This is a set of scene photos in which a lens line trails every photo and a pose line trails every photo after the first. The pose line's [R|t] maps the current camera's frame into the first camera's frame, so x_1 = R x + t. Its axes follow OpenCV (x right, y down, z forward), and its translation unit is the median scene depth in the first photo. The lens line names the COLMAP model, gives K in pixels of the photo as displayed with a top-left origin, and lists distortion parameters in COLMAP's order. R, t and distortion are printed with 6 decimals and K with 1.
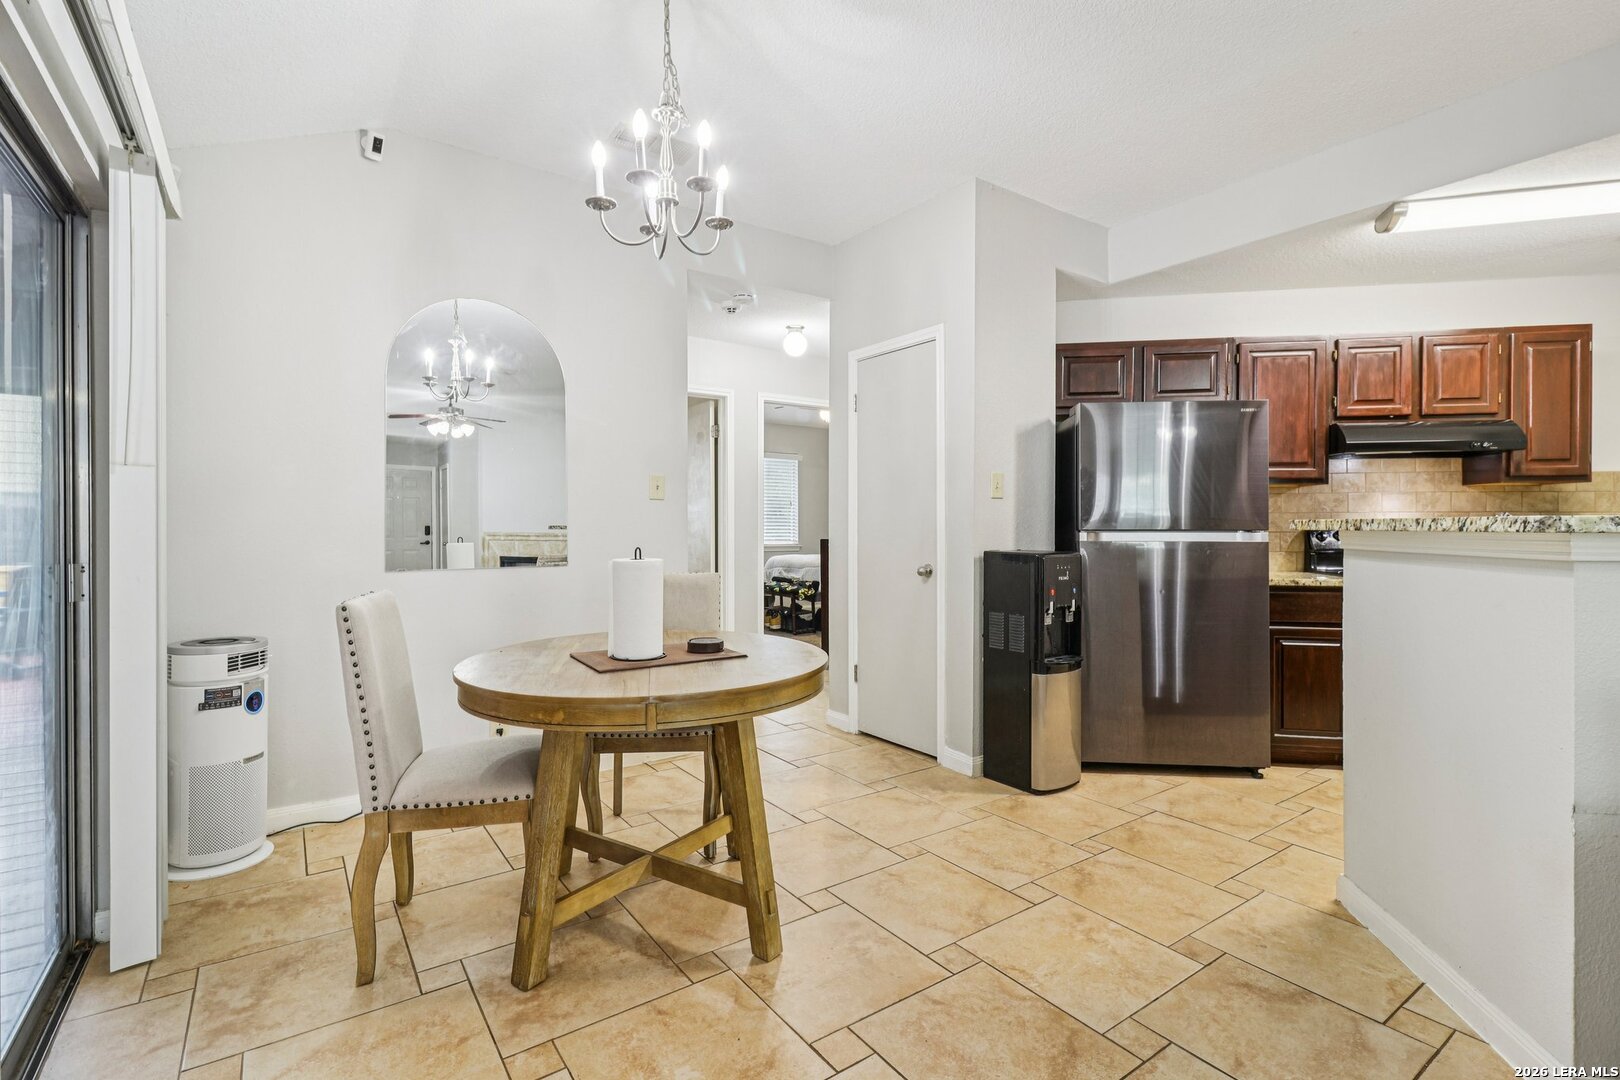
lens RADIAL K [[744.6, 0, 818.7], [0, 744.6, 532.4], [0, 0, 1]] dist [0.000542, 0.000020]
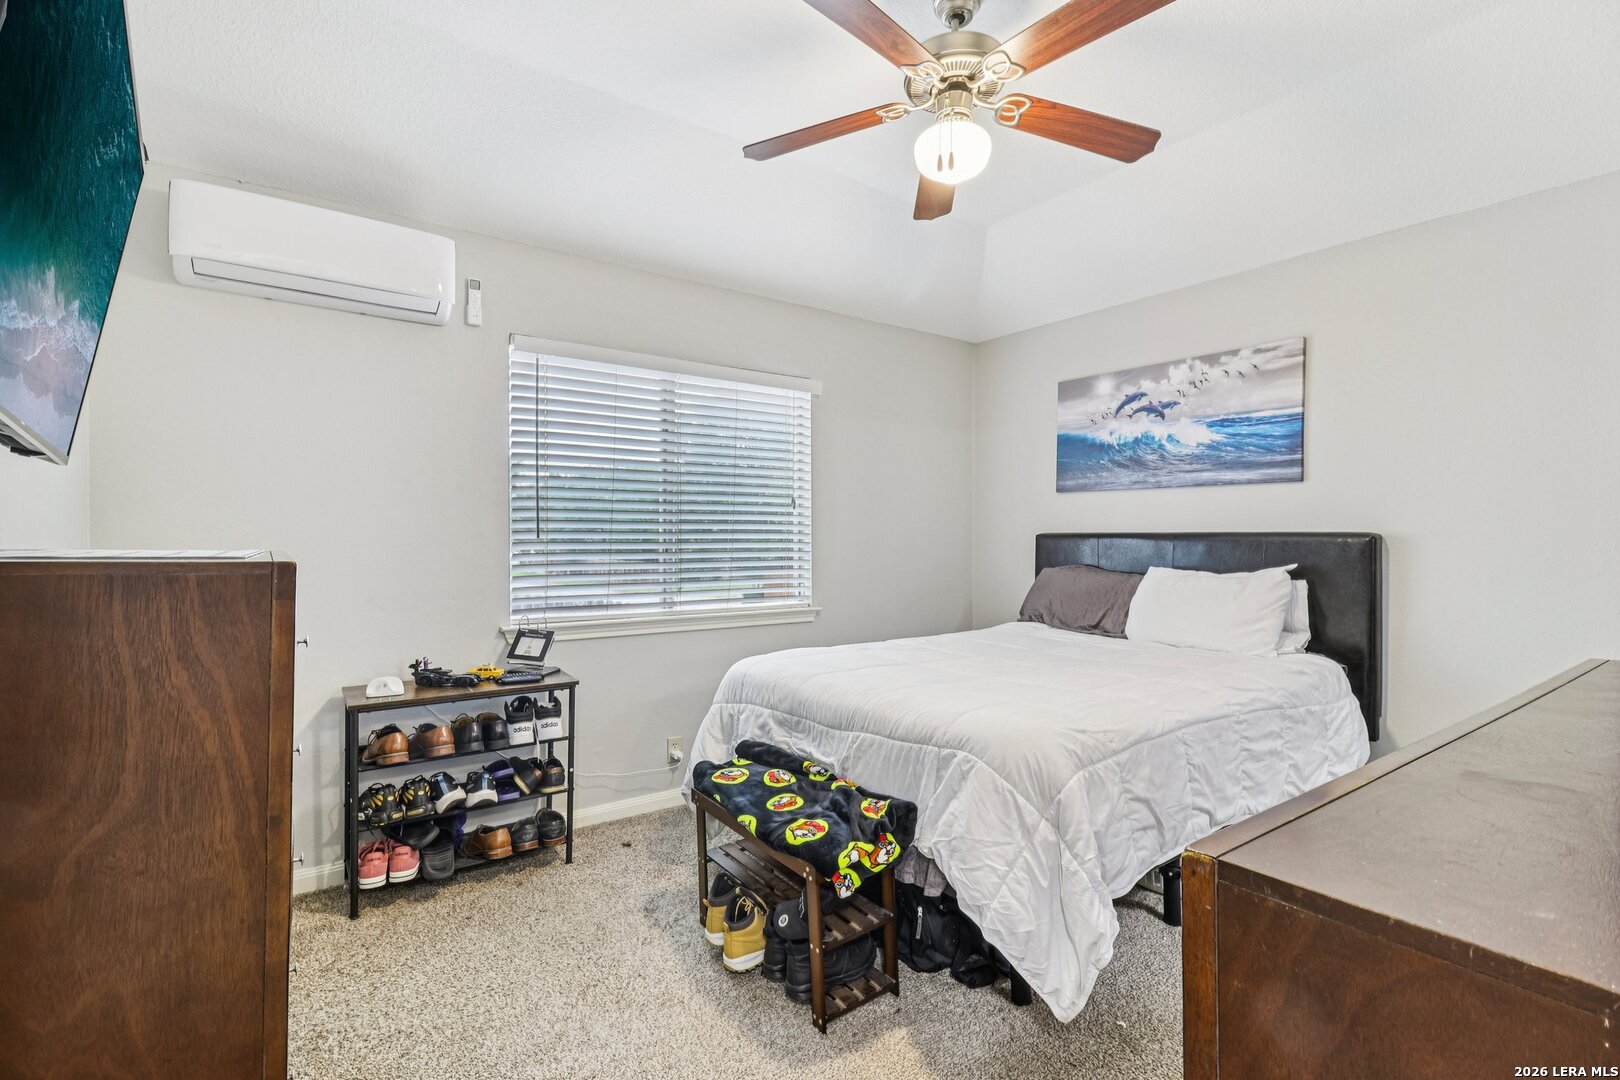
lens RADIAL K [[744.6, 0, 809.1], [0, 744.6, 534.5], [0, 0, 1]] dist [0.000542, 0.000020]
pose [[0.999939, -0.006574, -0.008887, -0.030323], [0.006570, 0.999978, -0.000432, -0.024568], [0.008890, 0.000373, 0.999960, 0.700017]]
